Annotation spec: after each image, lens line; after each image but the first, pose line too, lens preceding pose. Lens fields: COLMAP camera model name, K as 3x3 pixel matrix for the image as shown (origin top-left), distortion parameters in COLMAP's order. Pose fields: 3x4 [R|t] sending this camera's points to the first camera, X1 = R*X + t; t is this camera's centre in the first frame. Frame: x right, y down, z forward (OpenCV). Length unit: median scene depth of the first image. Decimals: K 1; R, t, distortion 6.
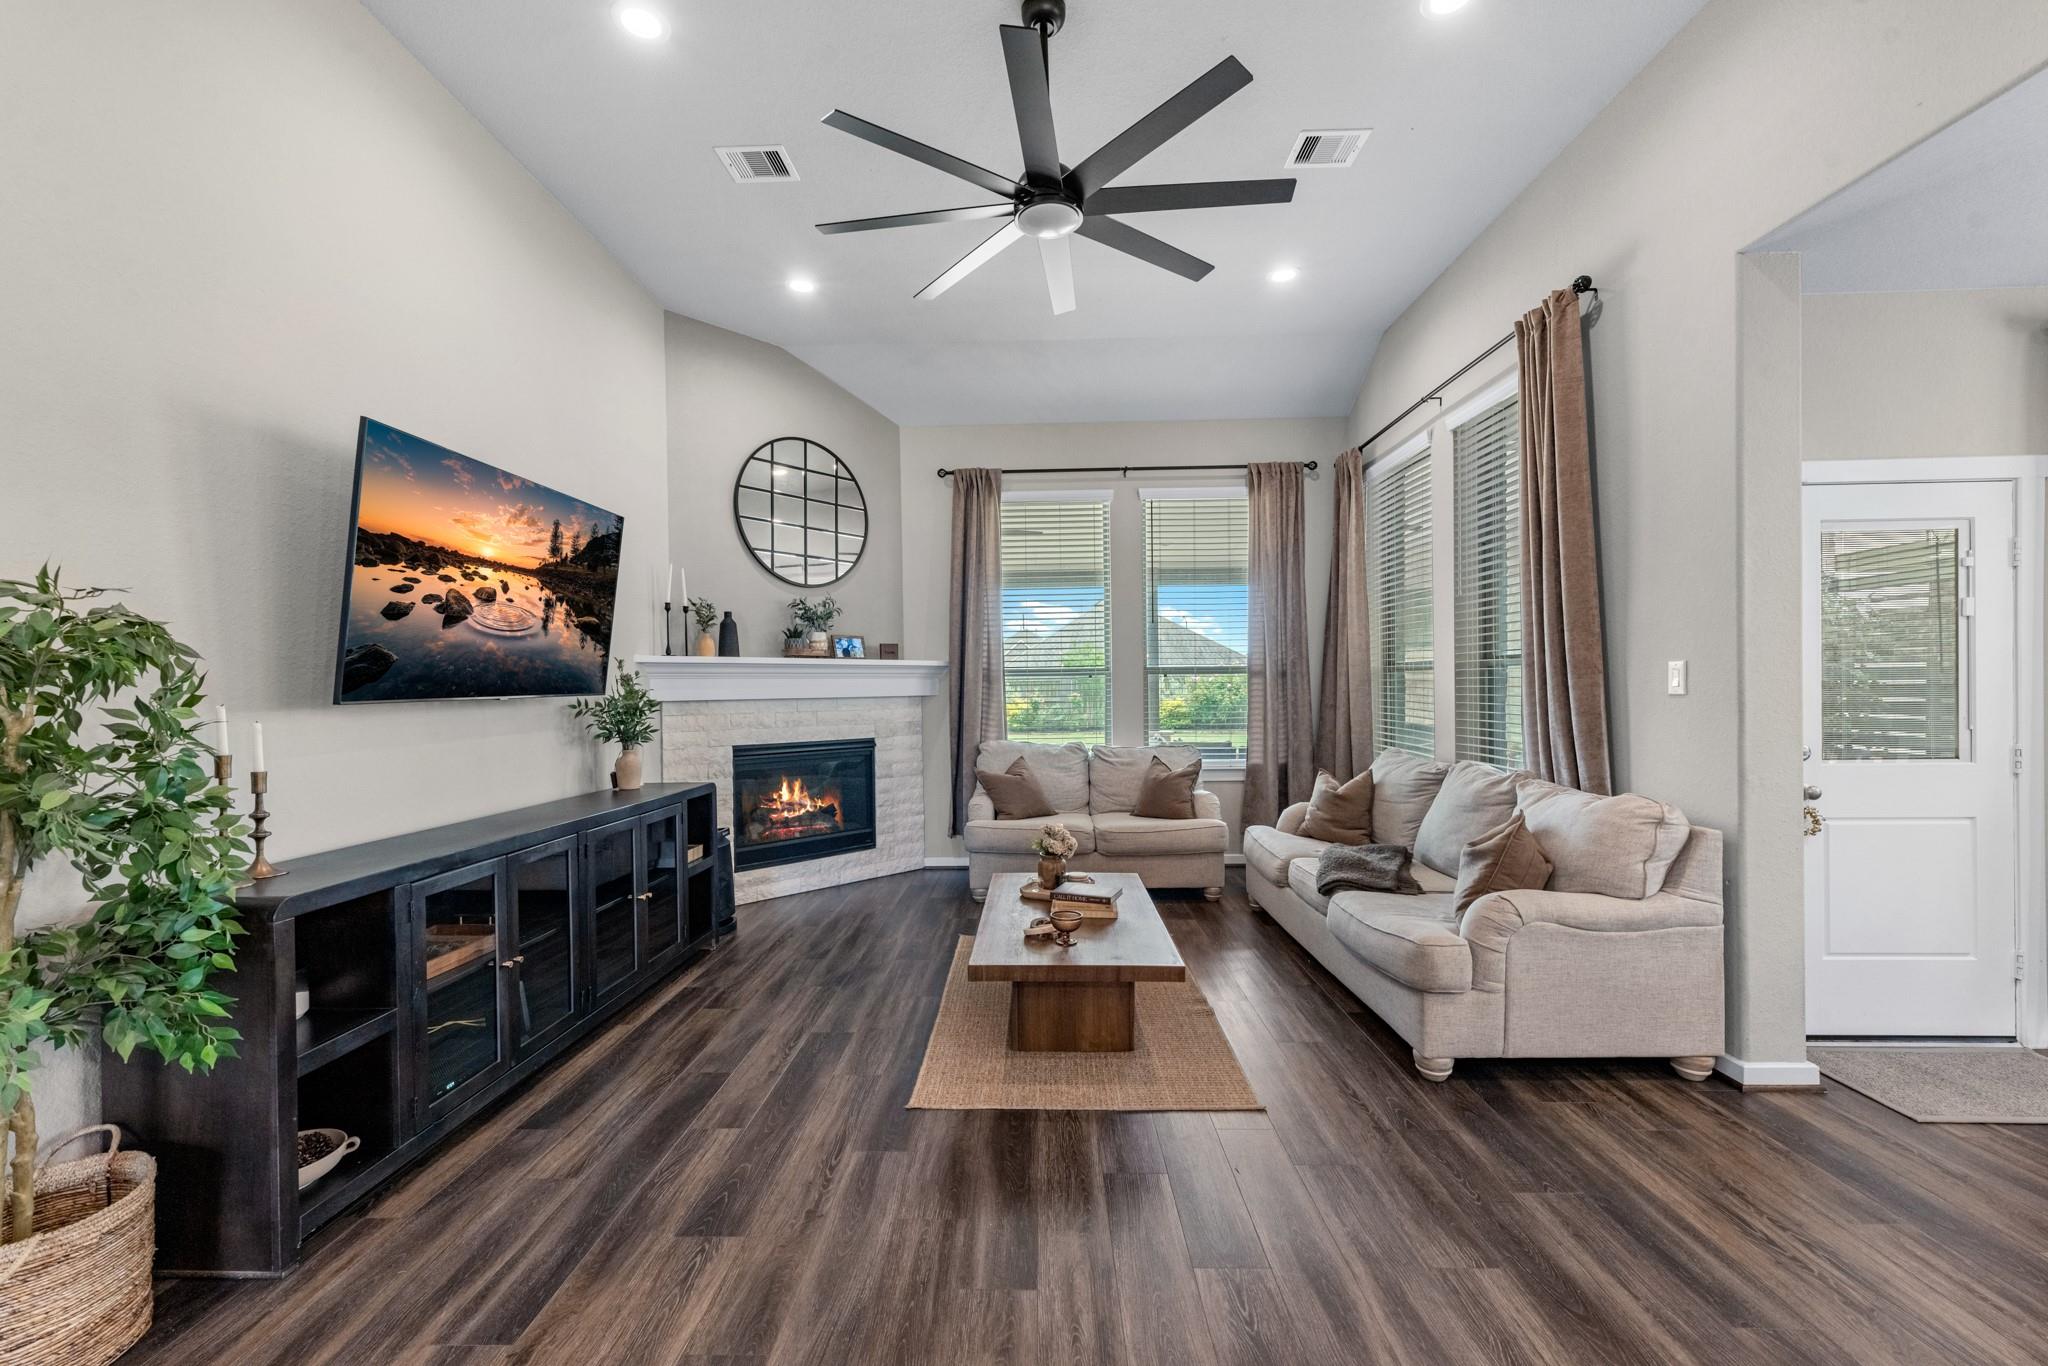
lens RADIAL K [[814.2, 0, 1023.2], [0, 814.2, 697.6], [0, 0, 1]] dist [0.003405, 0.000037]
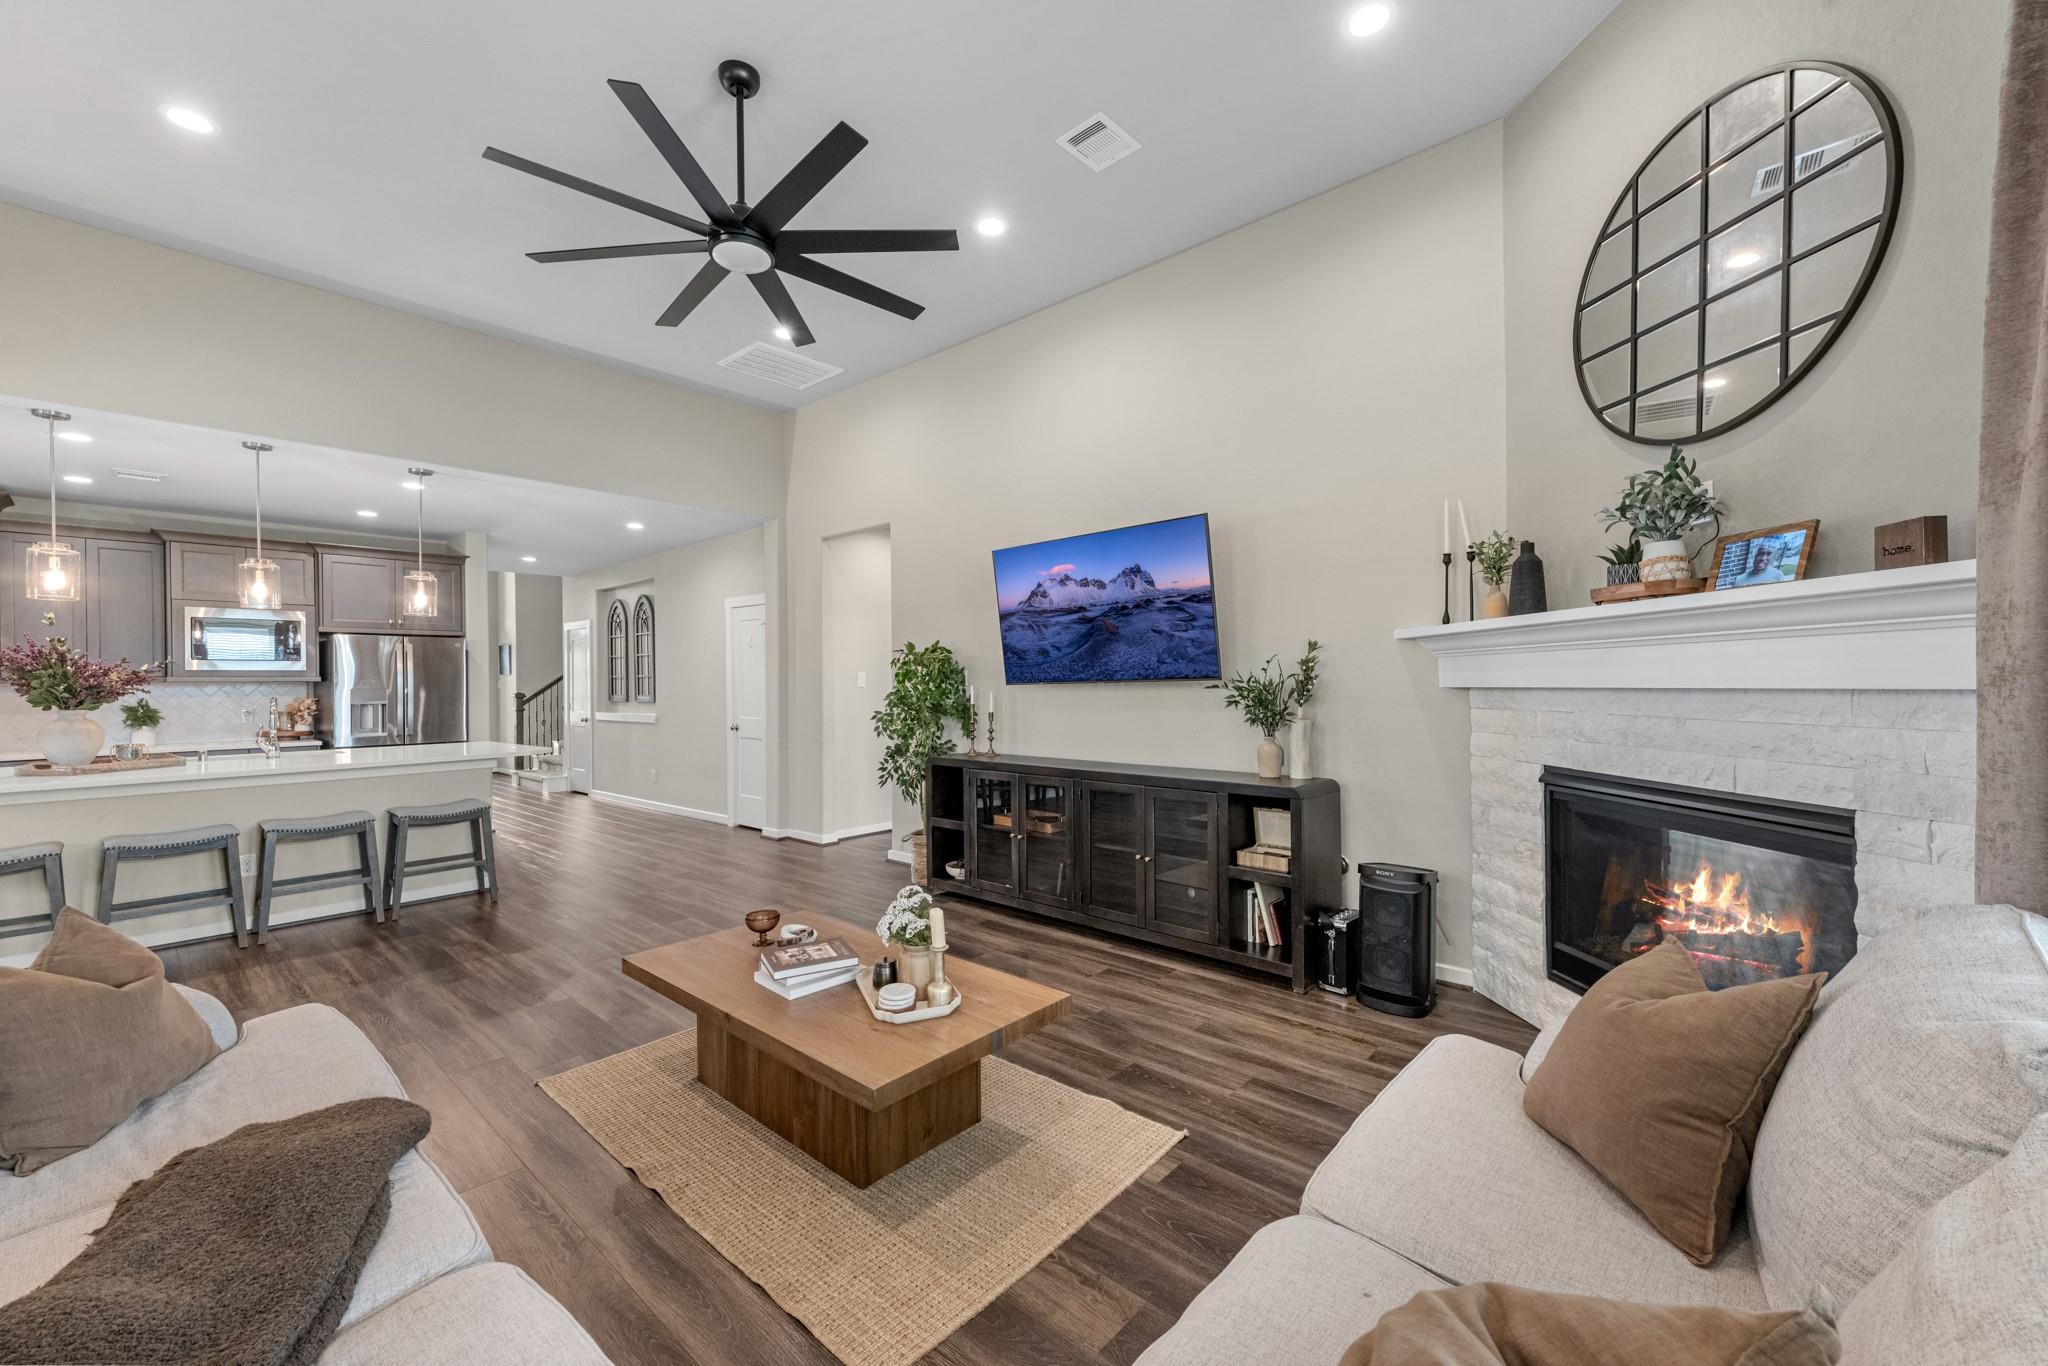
lens RADIAL K [[807.8, 0, 1026.5], [0, 807.8, 678.7], [0, 0, 1]] dist [0.021679, -0.000123]
pose [[-0.641036, 0.014614, -0.767371, 0.356494], [0.009298, 0.999893, 0.011275, -0.014770], [0.767454, 0.000093, -0.641104, 1.127961]]
